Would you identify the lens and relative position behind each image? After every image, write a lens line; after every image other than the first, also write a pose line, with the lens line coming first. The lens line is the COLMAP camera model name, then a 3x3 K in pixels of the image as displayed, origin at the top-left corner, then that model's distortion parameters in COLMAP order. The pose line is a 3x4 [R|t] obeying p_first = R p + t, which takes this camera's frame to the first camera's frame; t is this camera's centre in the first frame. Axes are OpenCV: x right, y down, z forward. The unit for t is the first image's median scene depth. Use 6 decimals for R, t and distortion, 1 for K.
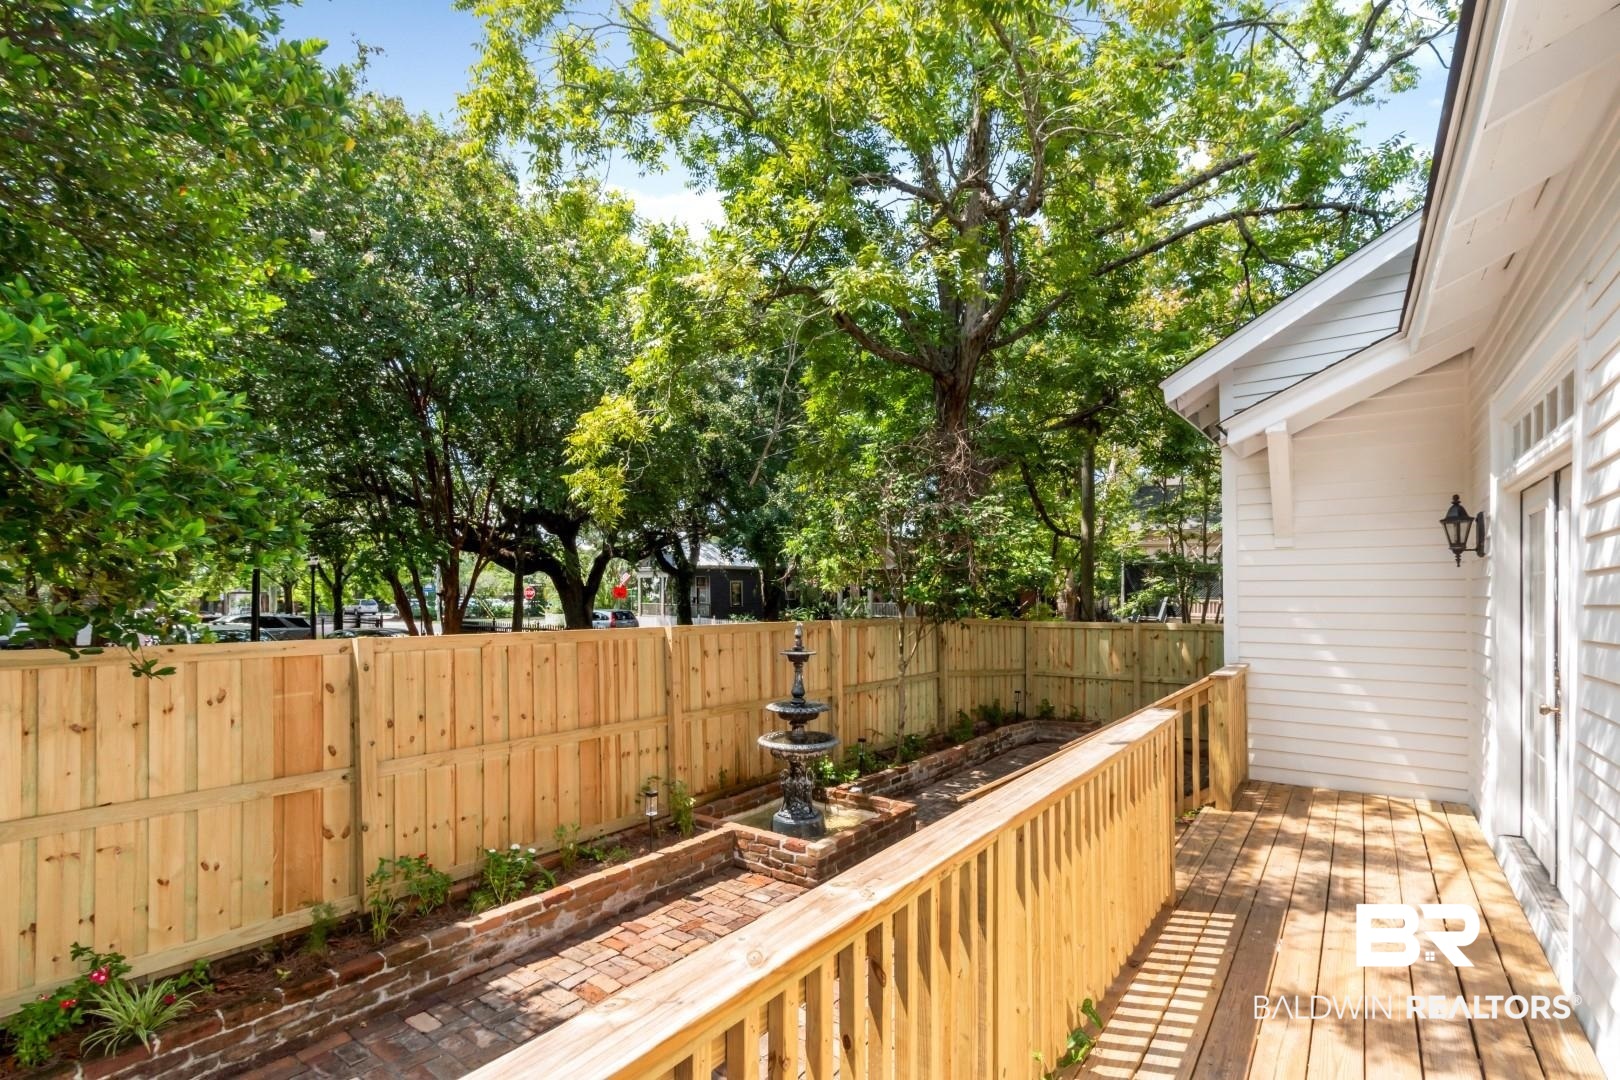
lens RADIAL K [[739.9, 0, 803.1], [0, 739.9, 582.5], [0, 0, 1]] dist [0.001896, -0.000540]
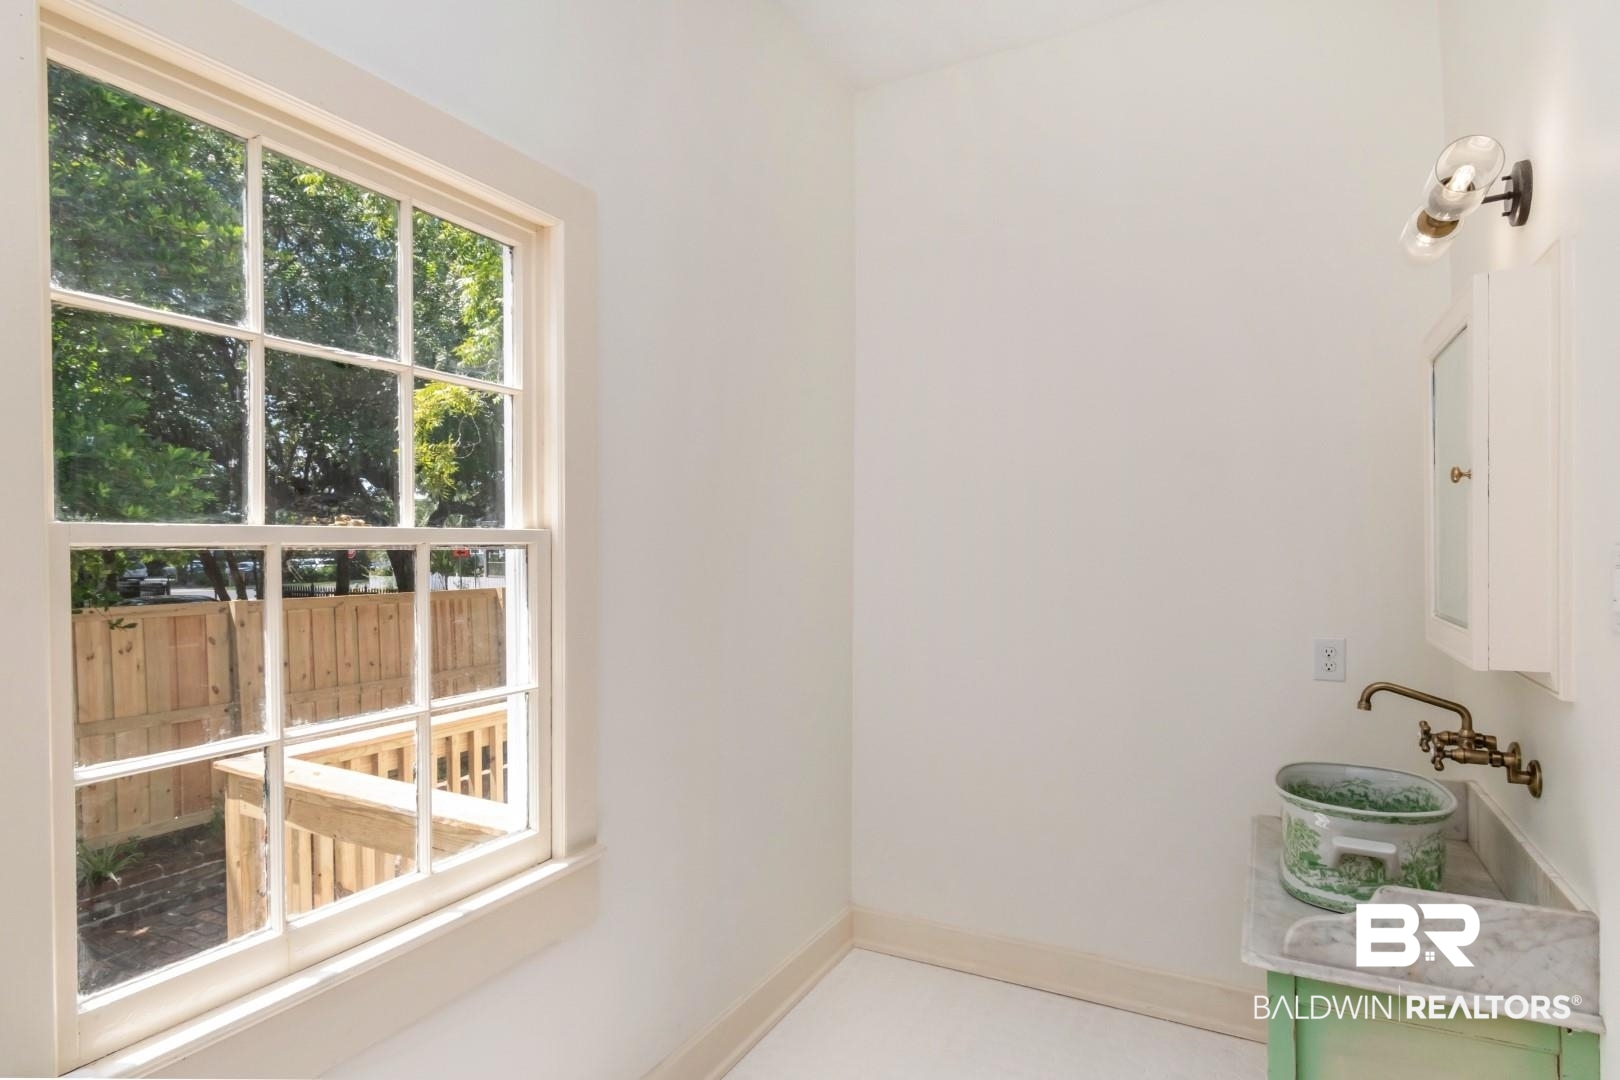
lens RADIAL K [[837.4, 0, 816.3], [0, 837.4, 557.6], [0, 0, 1]] dist [0.002647, 0.000323]
pose [[0.986132, -0.007401, 0.165796, 0.143622], [0.003051, 0.999645, 0.026473, -0.035165], [-0.165933, -0.025600, 0.985805, -0.578284]]
